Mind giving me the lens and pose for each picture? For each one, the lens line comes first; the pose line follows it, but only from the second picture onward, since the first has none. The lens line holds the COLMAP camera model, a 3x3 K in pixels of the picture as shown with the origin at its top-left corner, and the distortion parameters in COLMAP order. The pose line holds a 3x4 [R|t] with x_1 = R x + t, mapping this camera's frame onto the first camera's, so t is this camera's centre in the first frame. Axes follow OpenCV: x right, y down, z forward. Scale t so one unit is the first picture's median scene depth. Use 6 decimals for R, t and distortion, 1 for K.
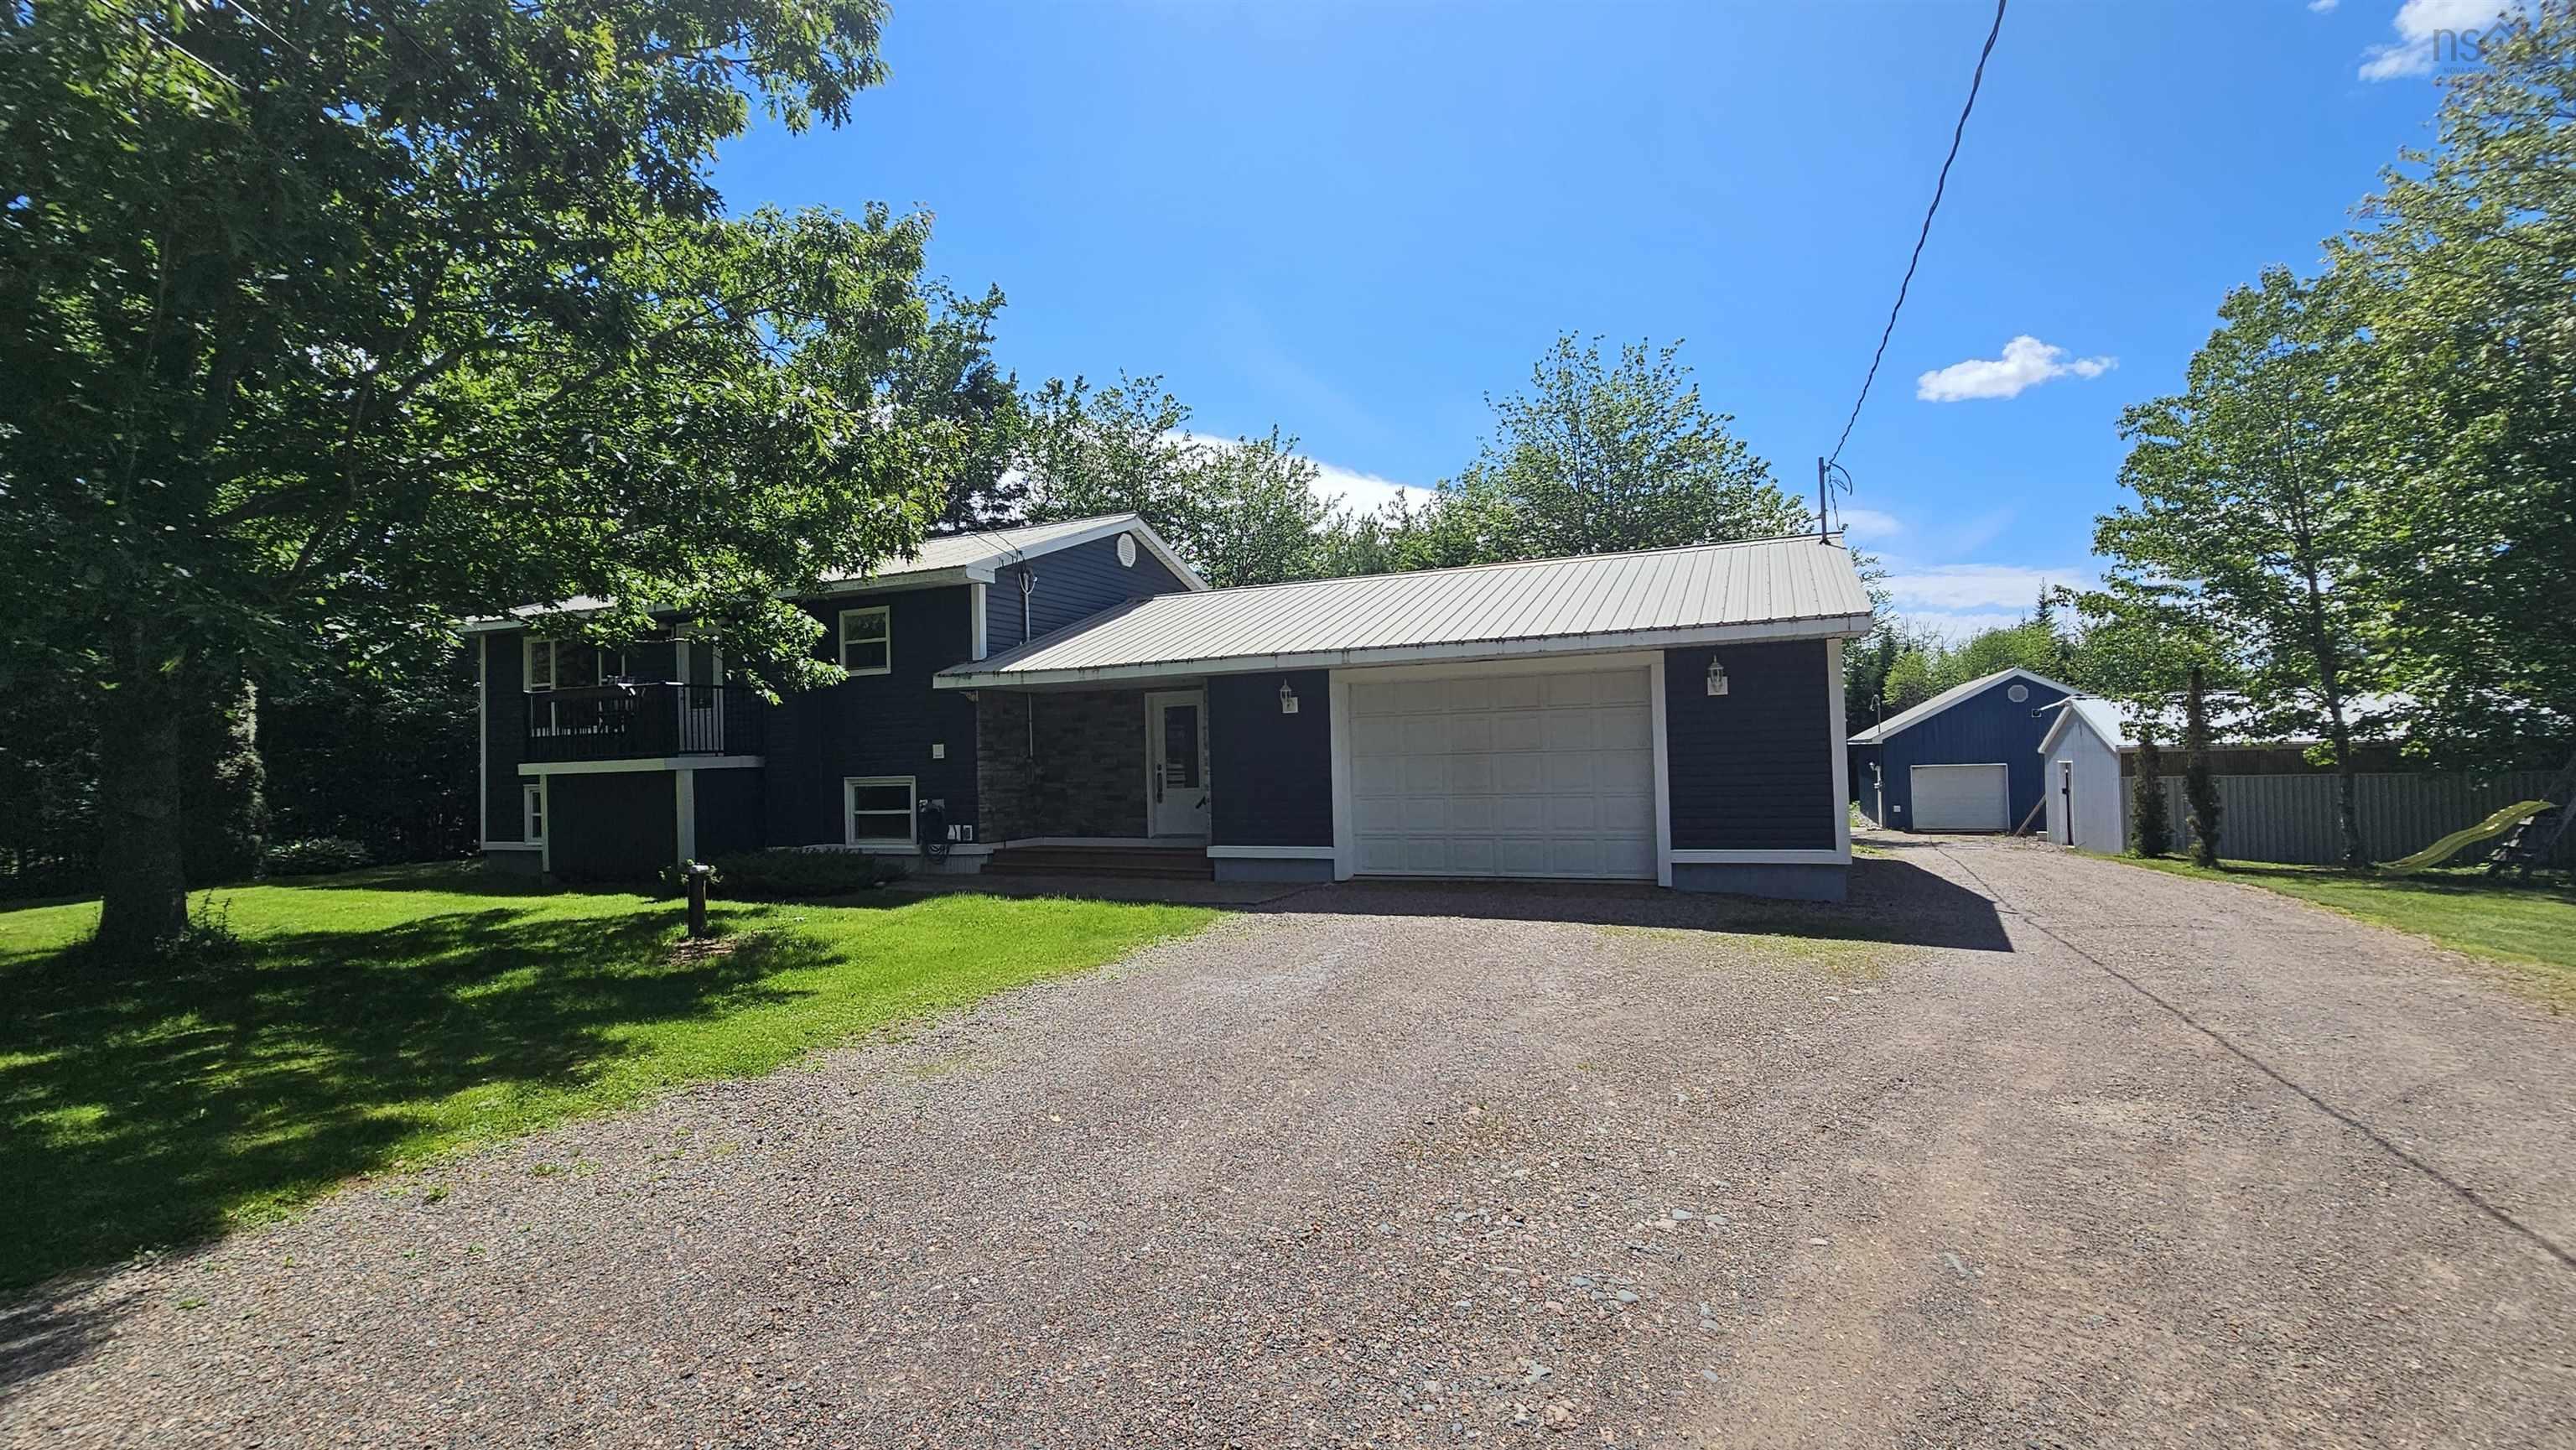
lens RADIAL K [[1130.5, 0, 1278.8], [0, 1130.5, 737.0], [0, 0, 1]] dist [0.000397, 0.000104]
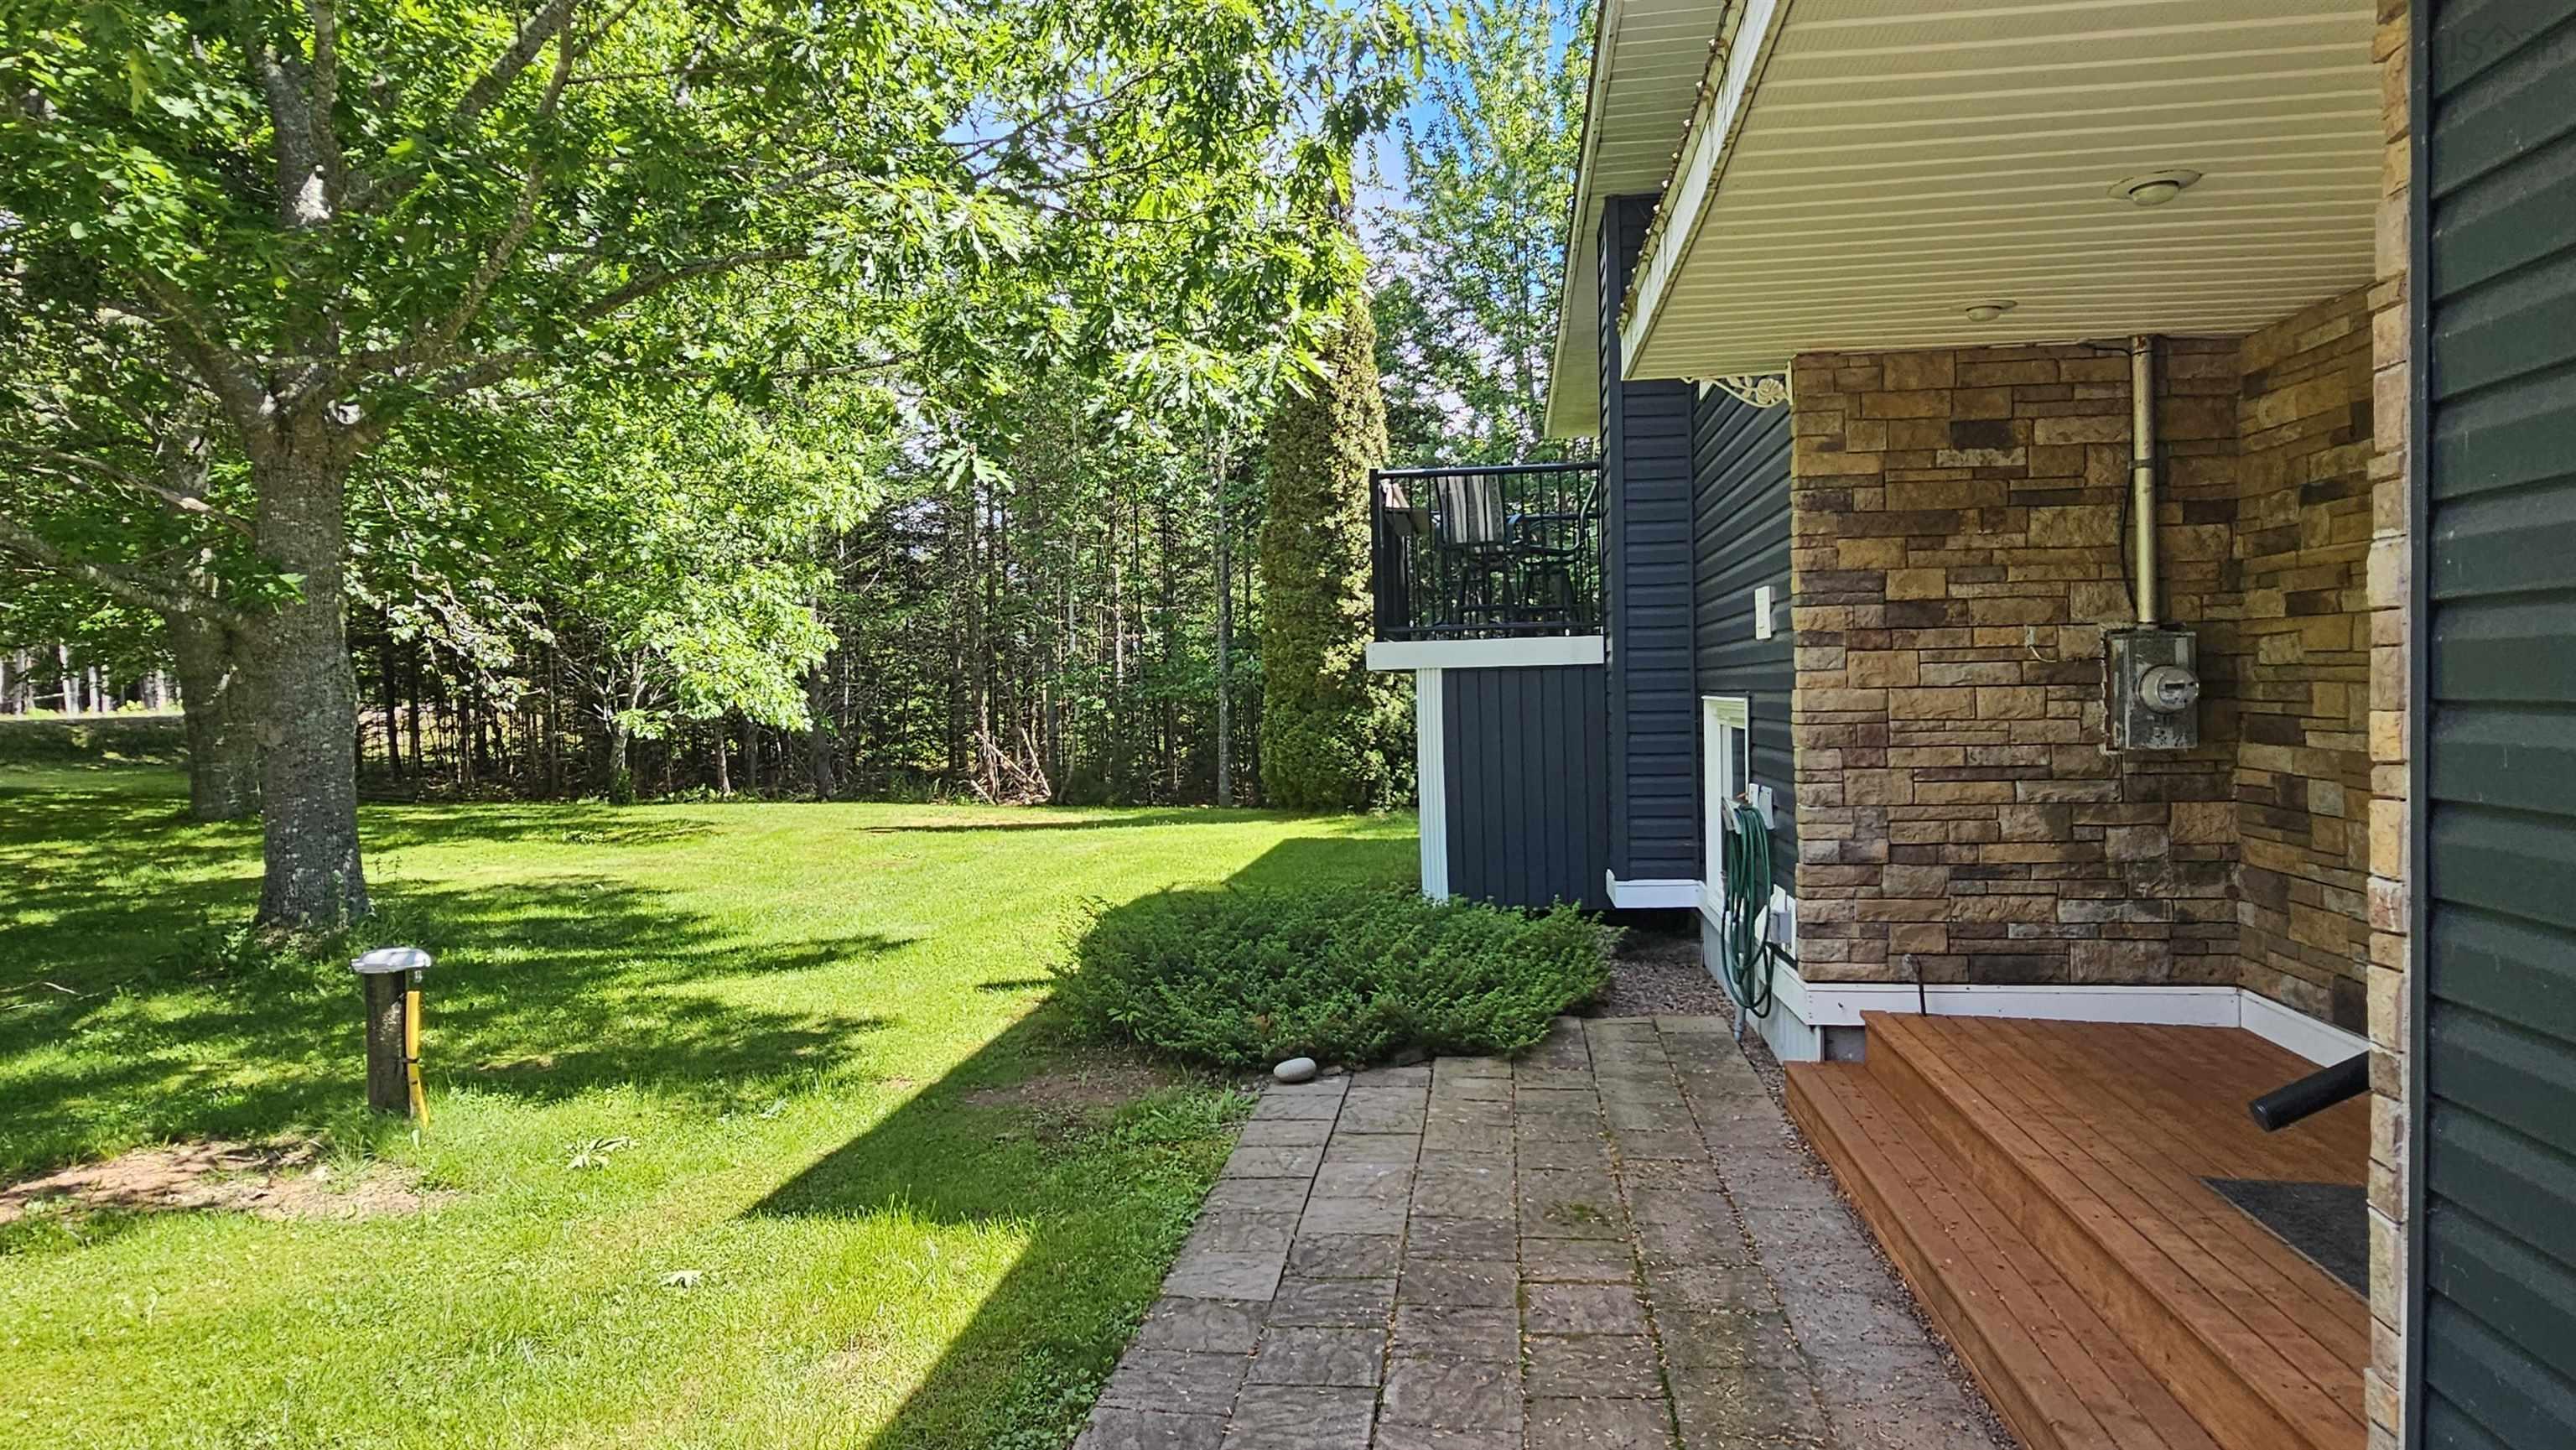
lens RADIAL K [[1543.1, 0, 1288.0], [0, 1543.1, 725.0], [0, 0, 1]] dist [-0.001573, -0.000652]
pose [[0.275837, 0.045237, -0.960139, 0.029298], [0.031521, 0.997929, 0.056073, 0.015383], [0.960688, -0.045731, 0.273840, 0.796433]]
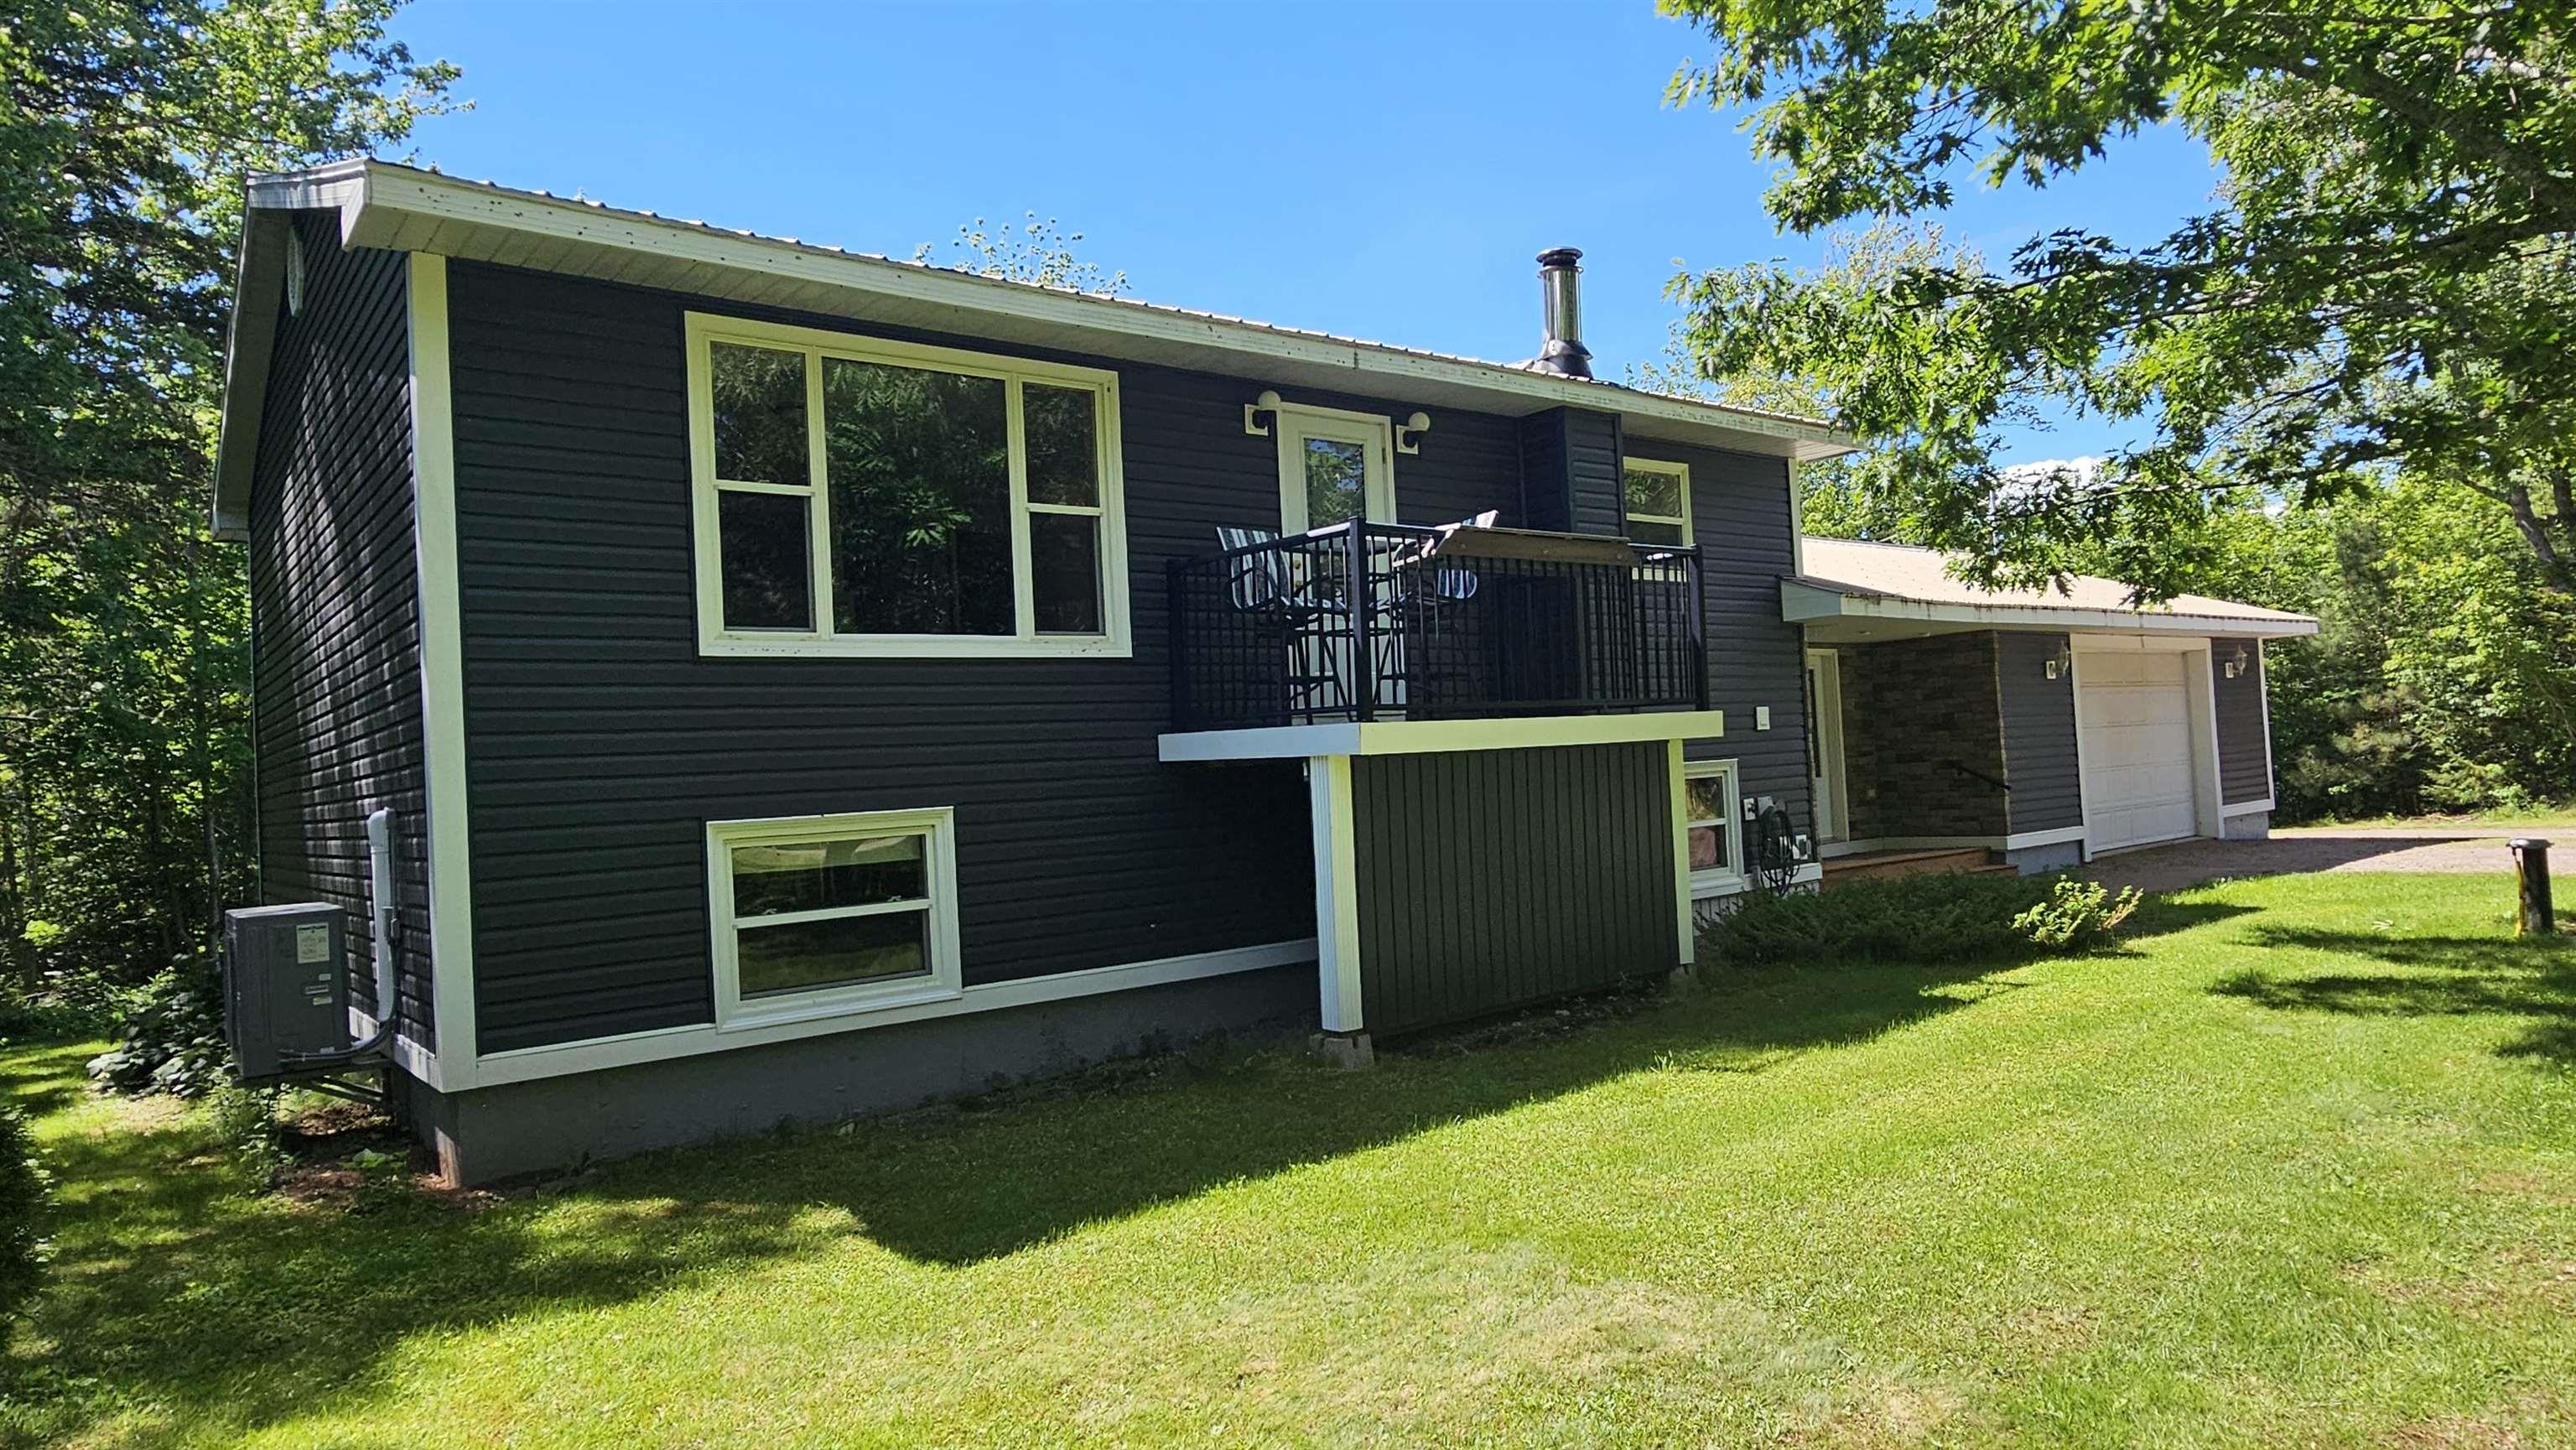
lens RADIAL K [[1530.6, 0, 1277.8], [0, 1530.6, 734.1], [0, 0, 1]] dist [-0.006364, -0.001478]
pose [[0.467041, 0.023741, 0.883917, -1.164099], [0.023484, 0.998954, -0.039239, 0.048332], [-0.883924, 0.039084, 0.465995, 0.857293]]
